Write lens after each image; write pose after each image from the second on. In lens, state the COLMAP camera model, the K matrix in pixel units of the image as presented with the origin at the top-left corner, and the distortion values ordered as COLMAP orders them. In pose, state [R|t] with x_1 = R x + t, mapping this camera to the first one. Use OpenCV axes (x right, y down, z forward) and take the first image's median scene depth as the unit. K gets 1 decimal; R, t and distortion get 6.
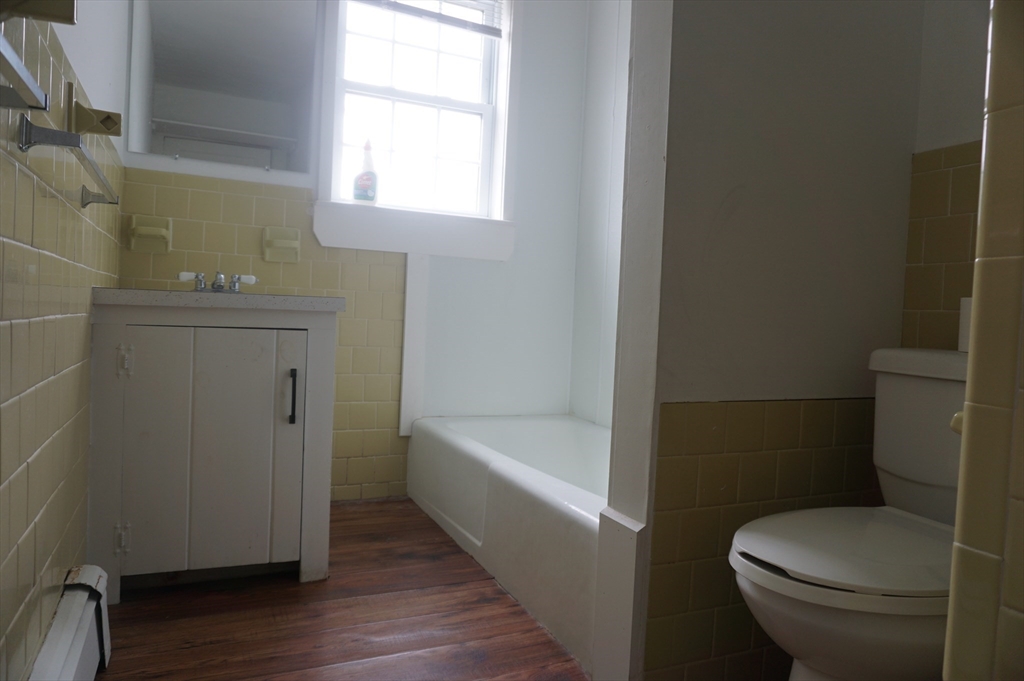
lens RADIAL K [[687.7, 0, 517.2], [0, 687.7, 338.3], [0, 0, 1]] dist [-0.044686, 0.028307]
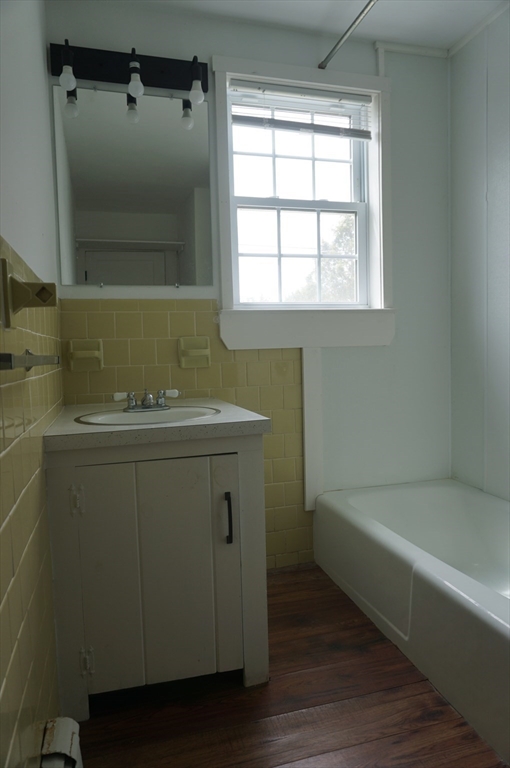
lens RADIAL K [[515.8, 0, 252.3], [0, 515.8, 386.8], [0, 0, 1]] dist [-0.044686, 0.028307]
pose [[0.982485, -0.058974, -0.176762, -0.118686], [0.065509, 0.997359, 0.031358, -0.114602], [0.174446, -0.042388, 0.983754, 0.204474]]
